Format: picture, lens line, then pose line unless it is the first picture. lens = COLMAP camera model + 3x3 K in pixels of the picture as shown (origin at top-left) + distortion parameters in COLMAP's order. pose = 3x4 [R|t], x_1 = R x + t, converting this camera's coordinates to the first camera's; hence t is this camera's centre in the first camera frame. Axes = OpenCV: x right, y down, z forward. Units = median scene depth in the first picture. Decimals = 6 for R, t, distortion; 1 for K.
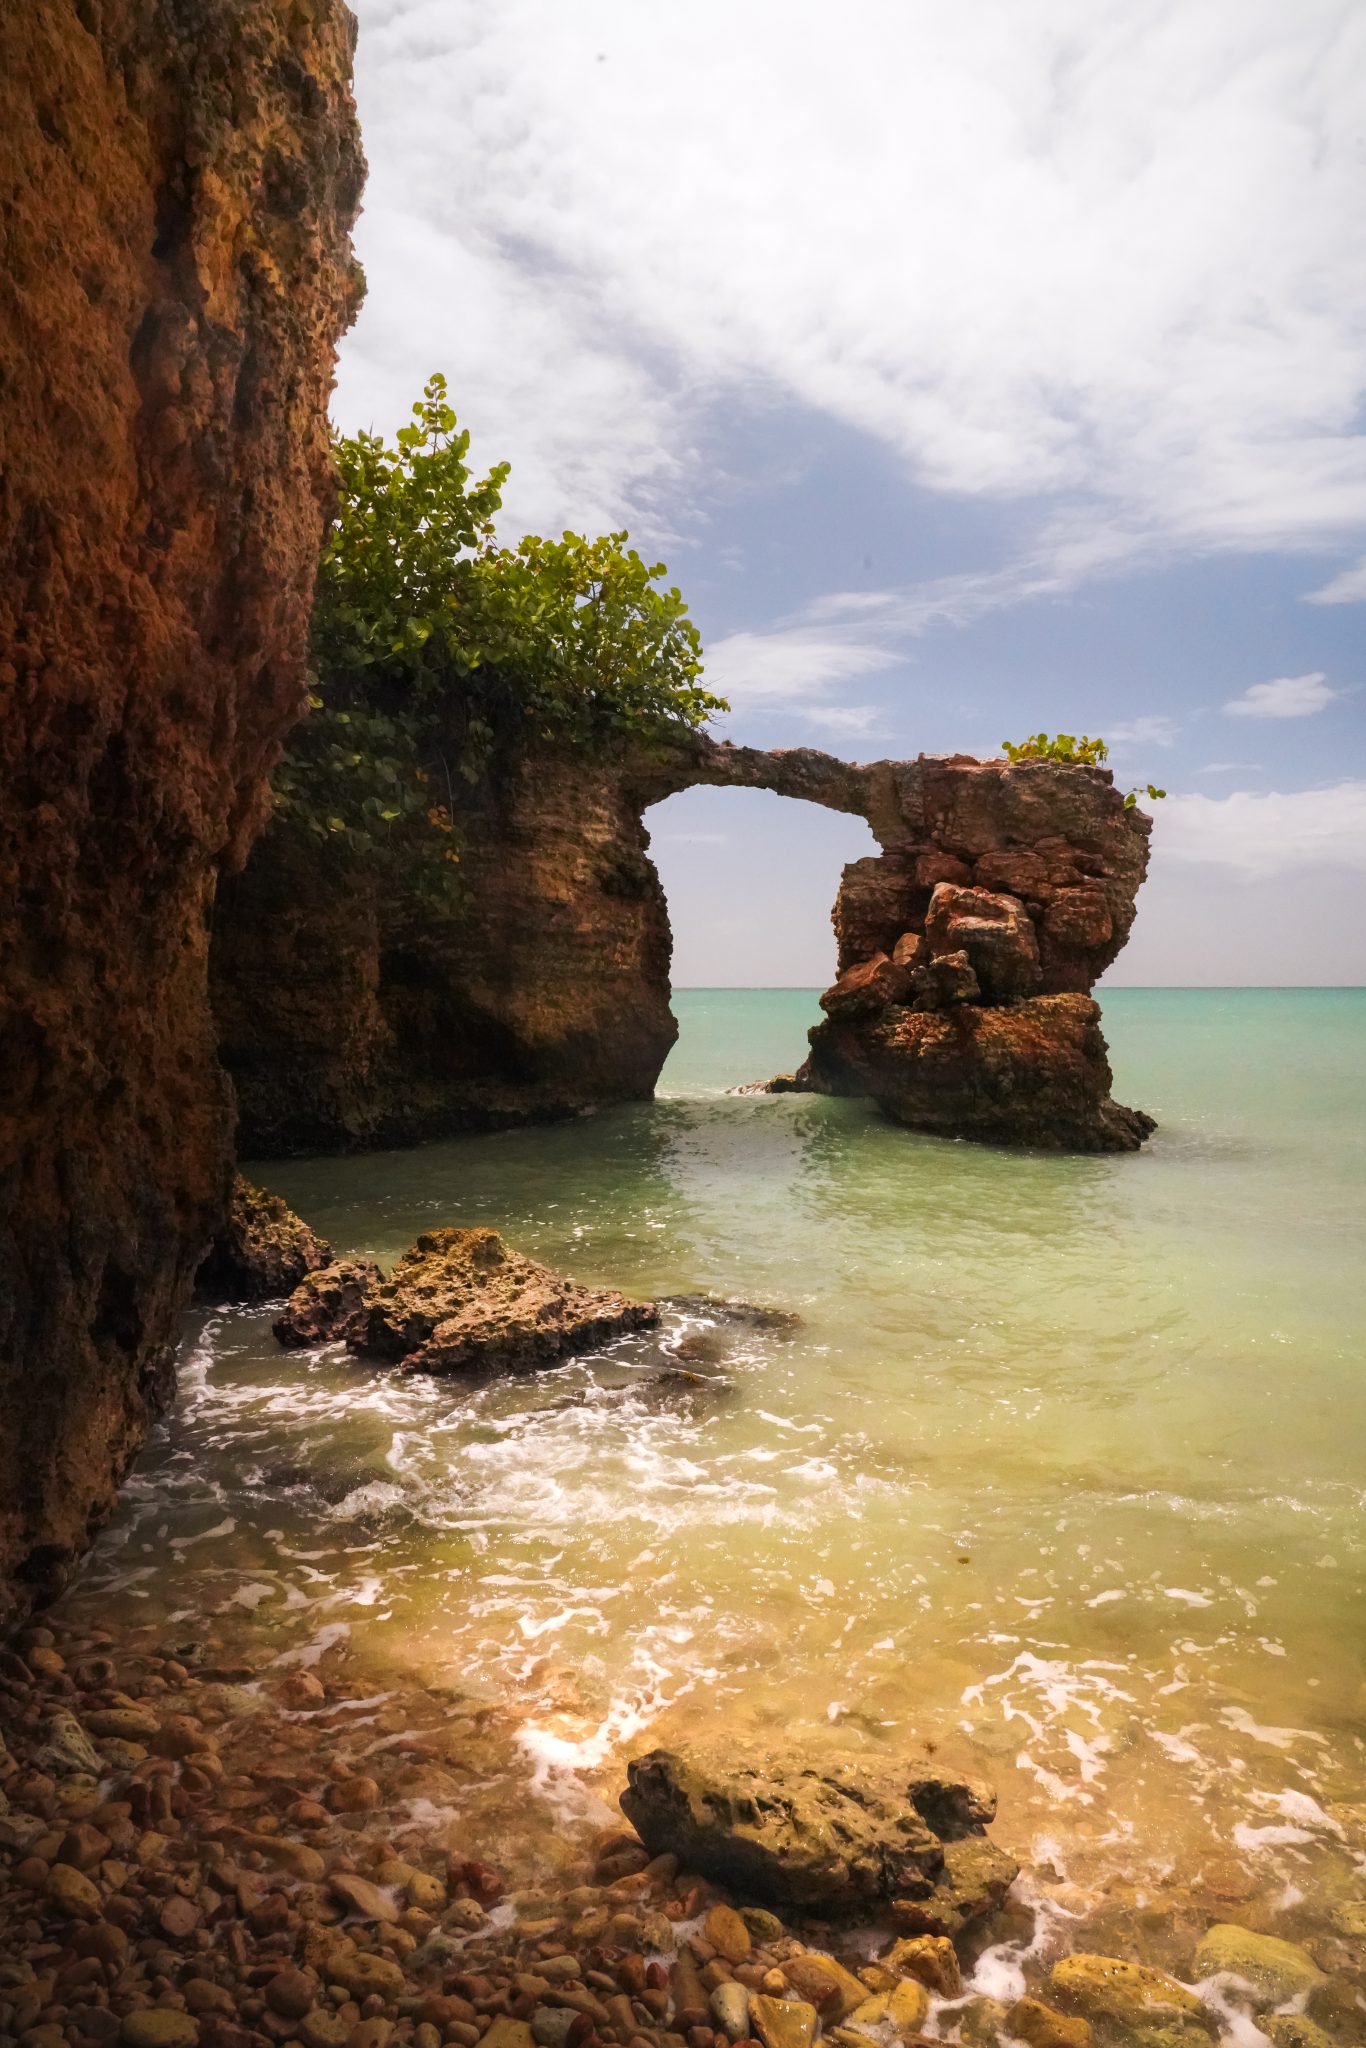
lens RADIAL K [[1434.5, 0, 683.0], [0, 1434.5, 1024.0], [0, 0, 1]] dist [-0.044897, -0.000896]
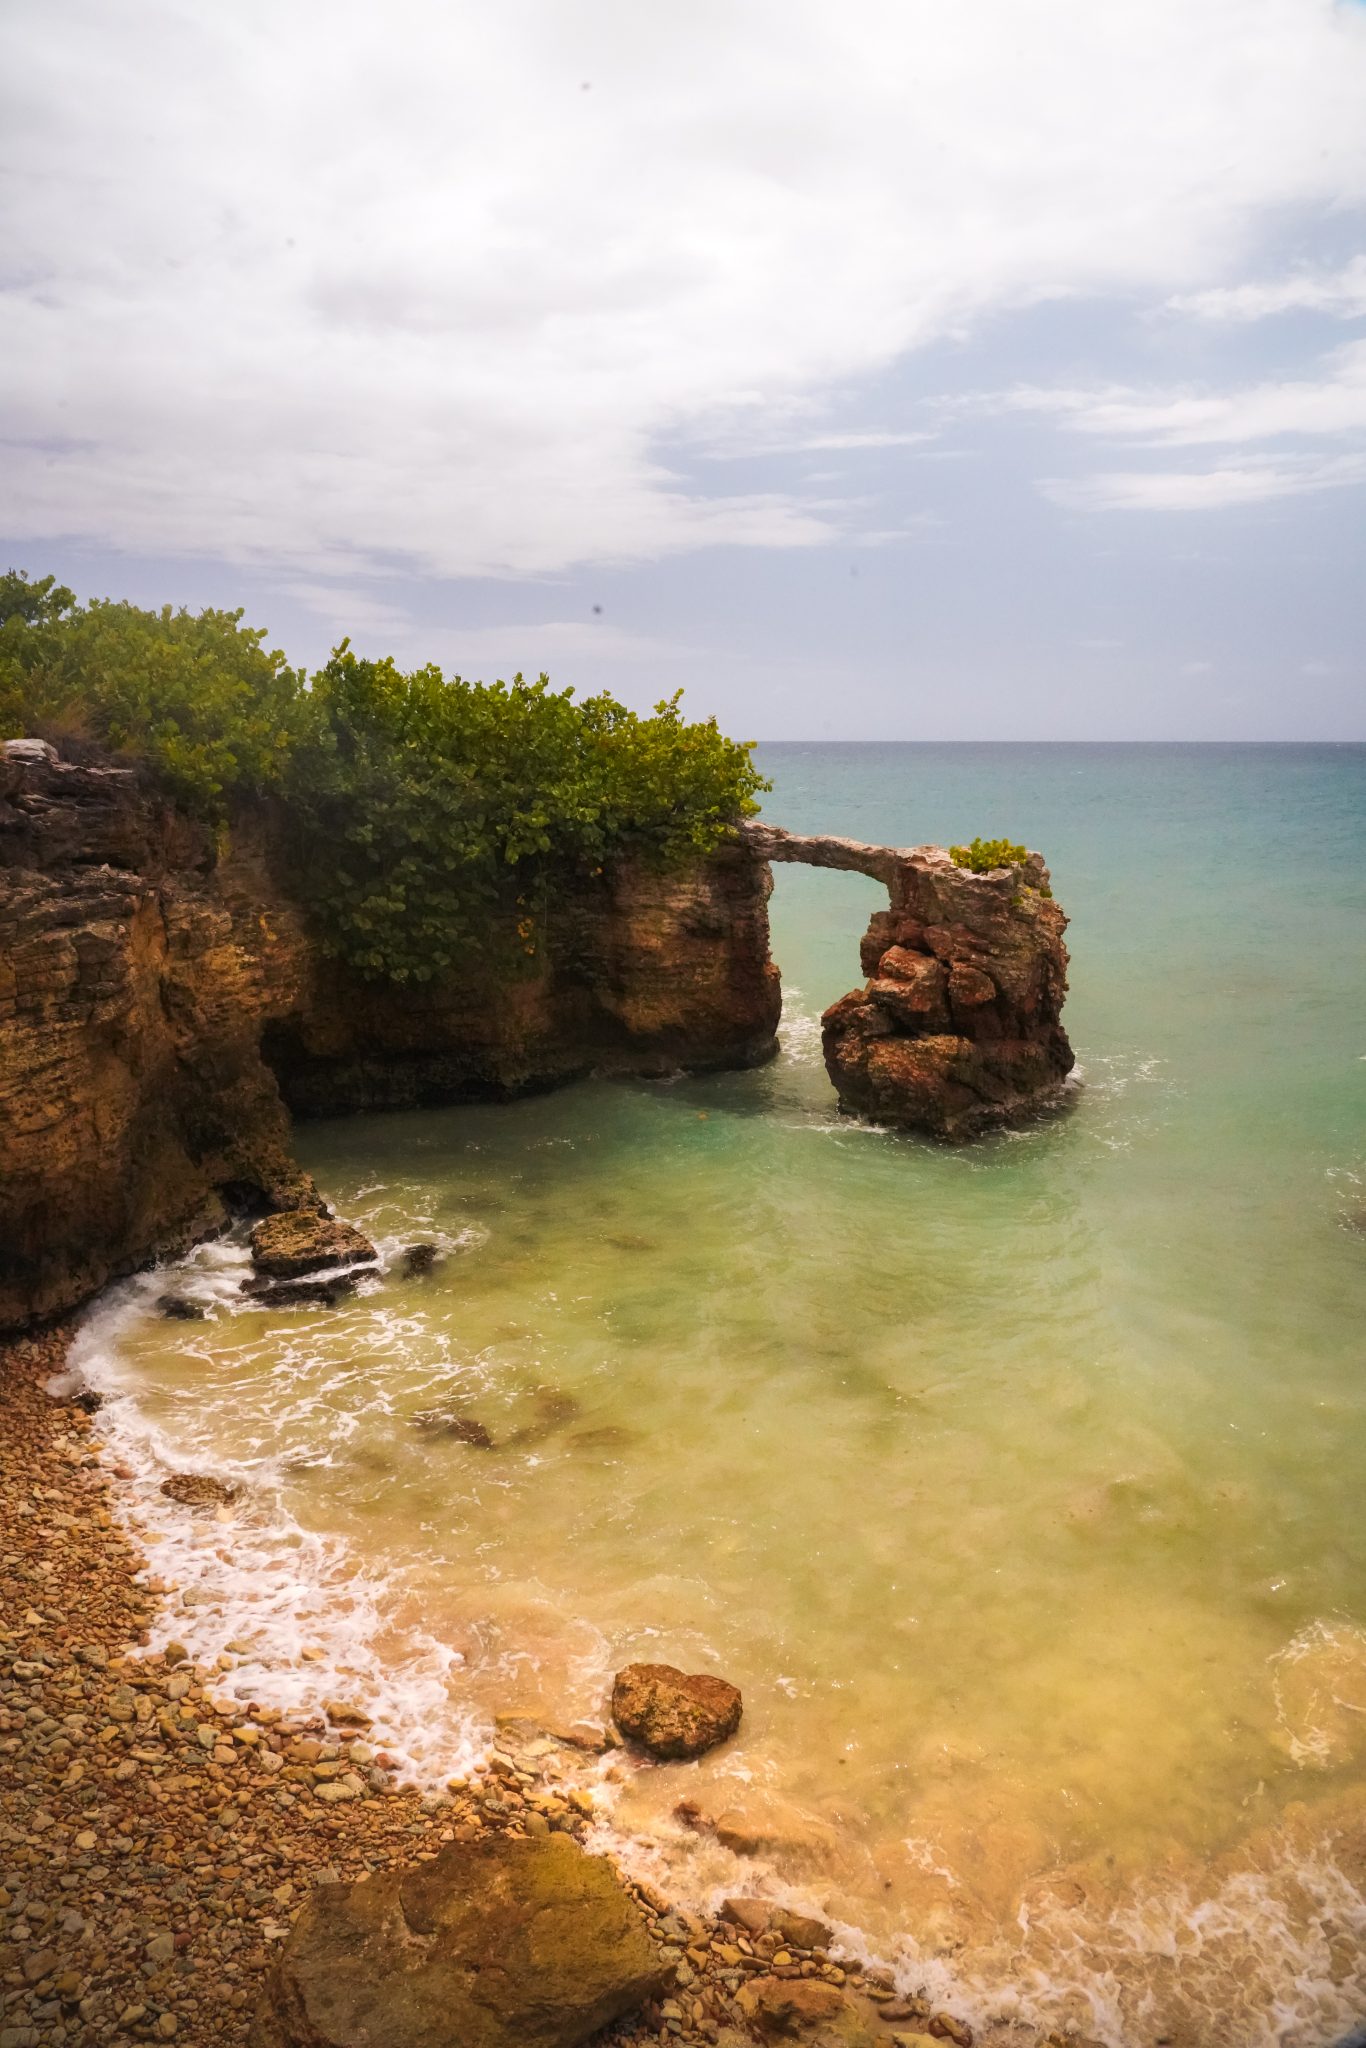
lens RADIAL K [[1434.5, 0, 683.0], [0, 1434.5, 1024.0], [0, 0, 1]] dist [-0.044897, -0.000896]
pose [[0.869484, 0.100896, -0.483547, 0.724724], [-0.010338, 0.982419, 0.186400, -0.298026], [0.493853, -0.157073, 0.855241, -0.368974]]
